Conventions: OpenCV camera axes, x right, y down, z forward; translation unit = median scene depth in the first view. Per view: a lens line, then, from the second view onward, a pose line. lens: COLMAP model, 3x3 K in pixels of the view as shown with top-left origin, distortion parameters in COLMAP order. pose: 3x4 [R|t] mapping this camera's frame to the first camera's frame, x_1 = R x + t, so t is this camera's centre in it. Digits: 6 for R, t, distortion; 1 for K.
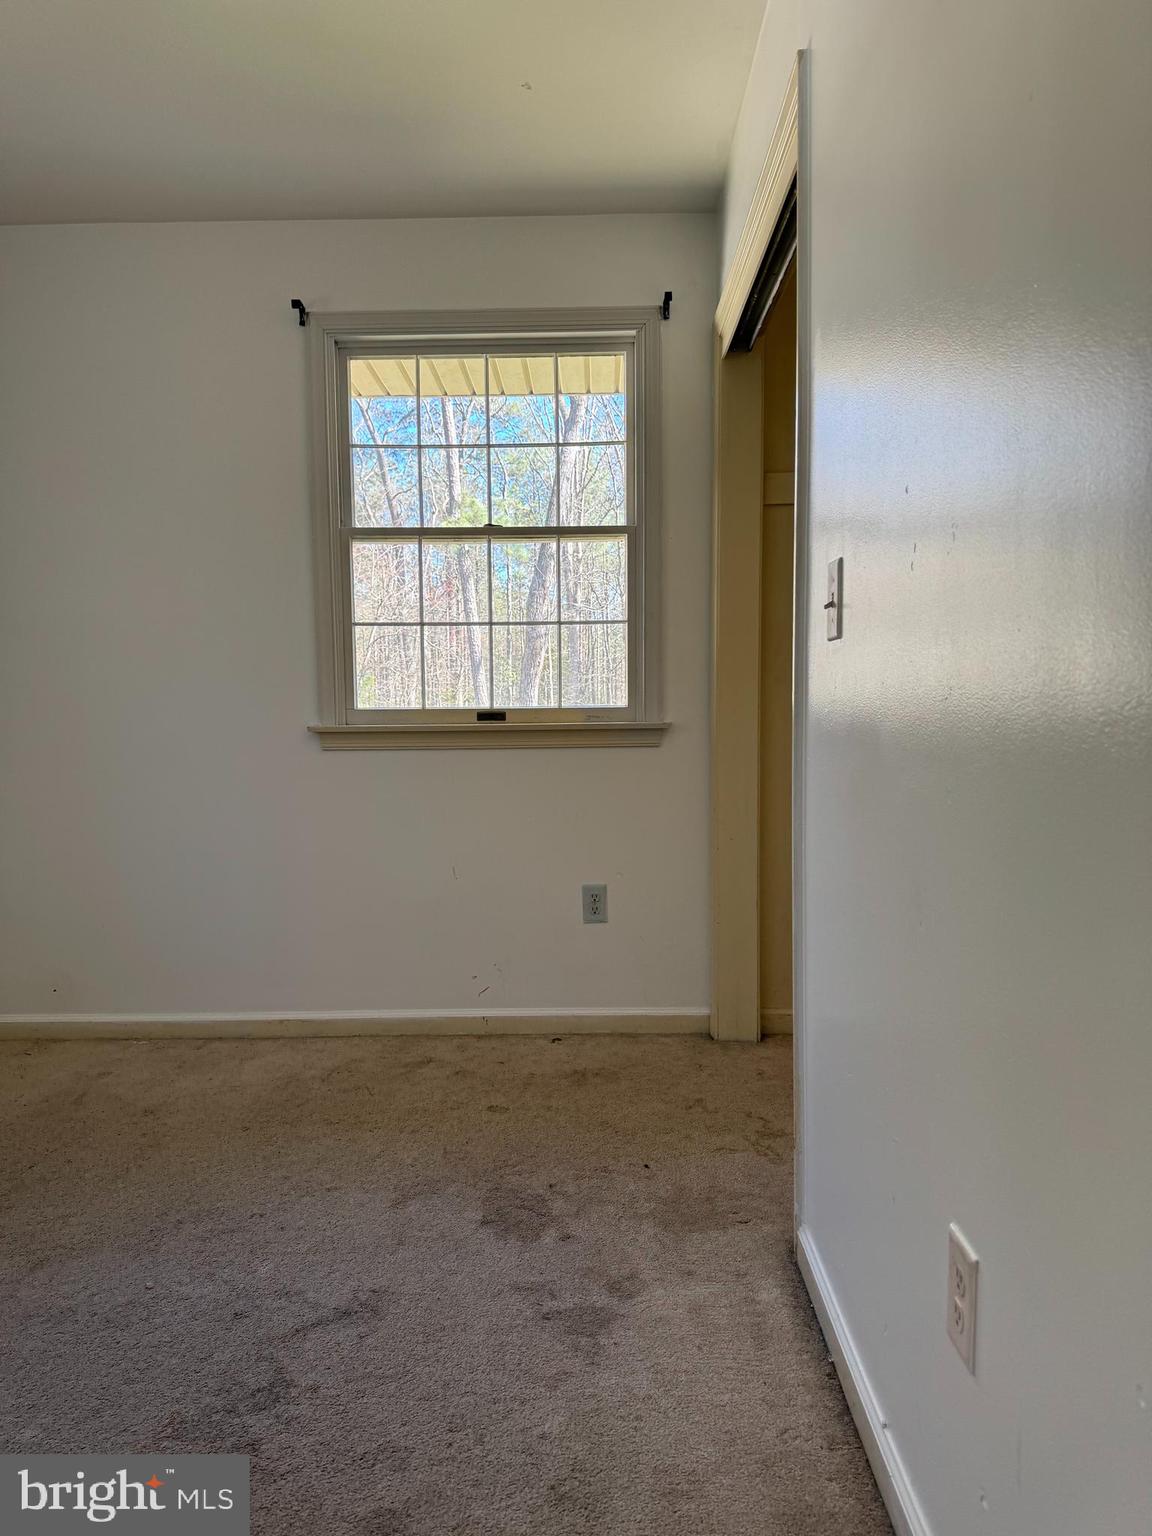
lens RADIAL K [[1086.0, 0, 568.7], [0, 1086.0, 770.7], [0, 0, 1]] dist [0.132776, -0.203369]
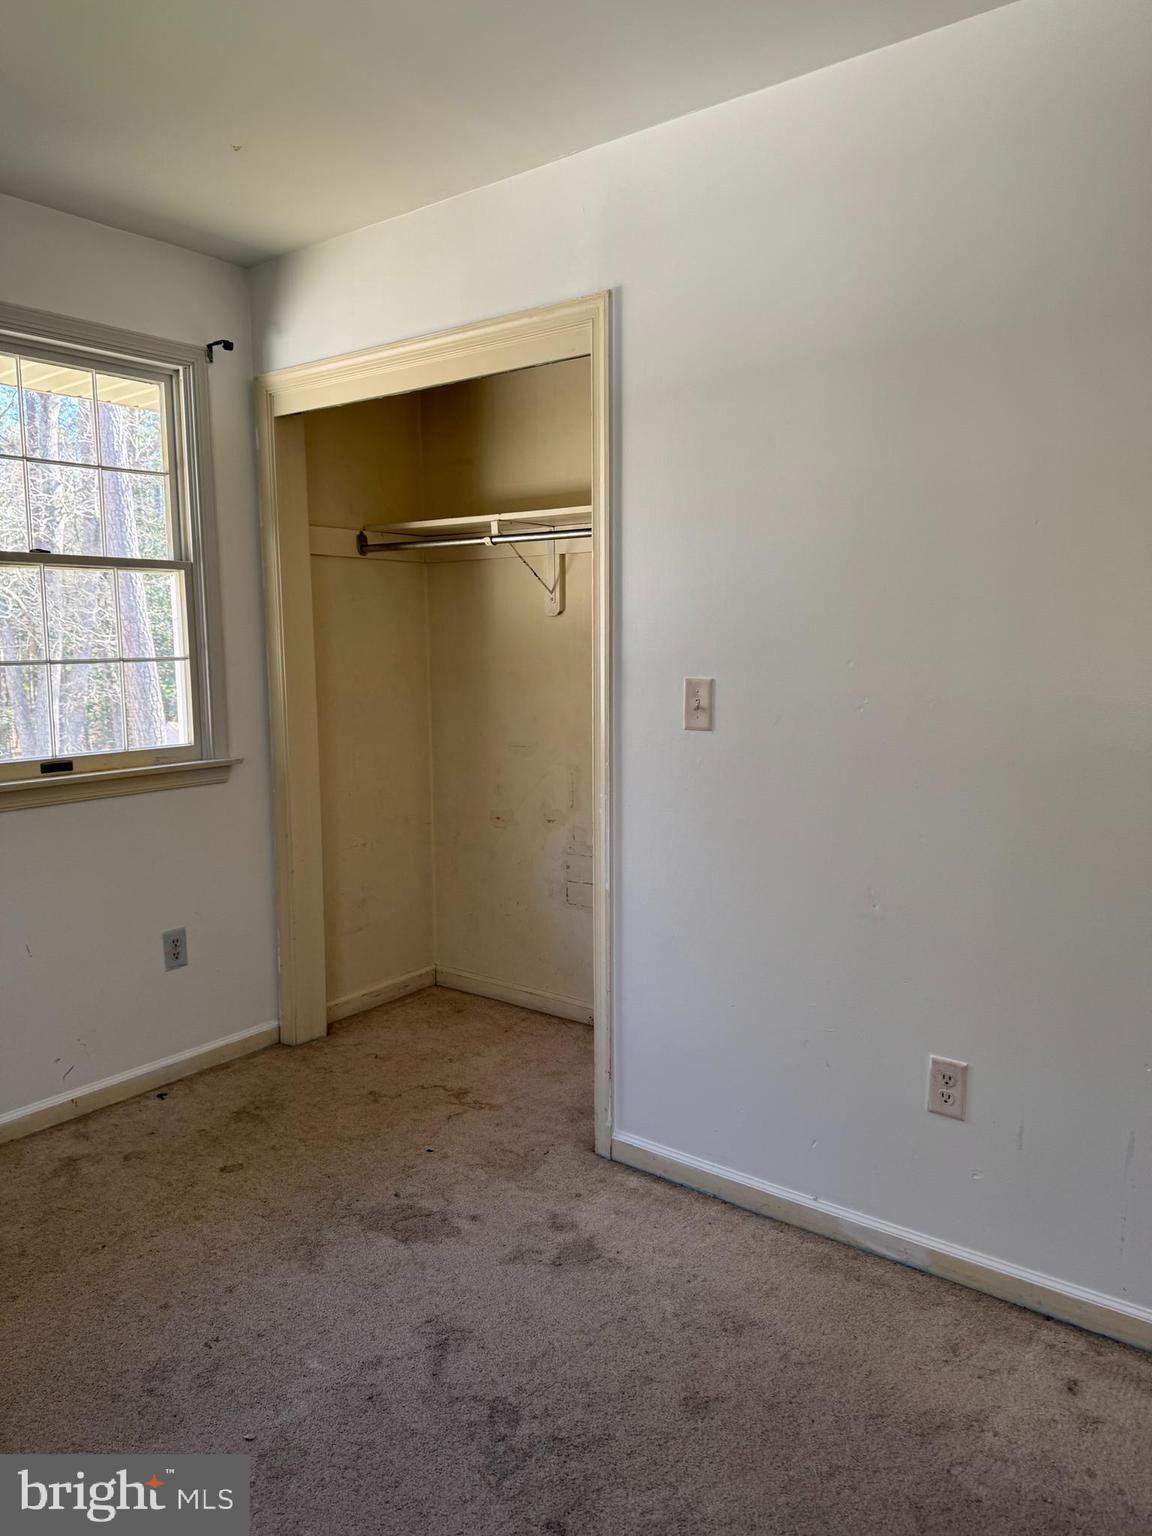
lens RADIAL K [[1080.4, 0, 576.3], [0, 1080.4, 772.9], [0, 0, 1]] dist [0.115645, -0.161201]
pose [[0.598327, -0.093990, 0.795720, -0.543956], [0.051115, 0.995551, 0.079159, -0.097169], [-0.799620, -0.006689, 0.600469, 0.125679]]
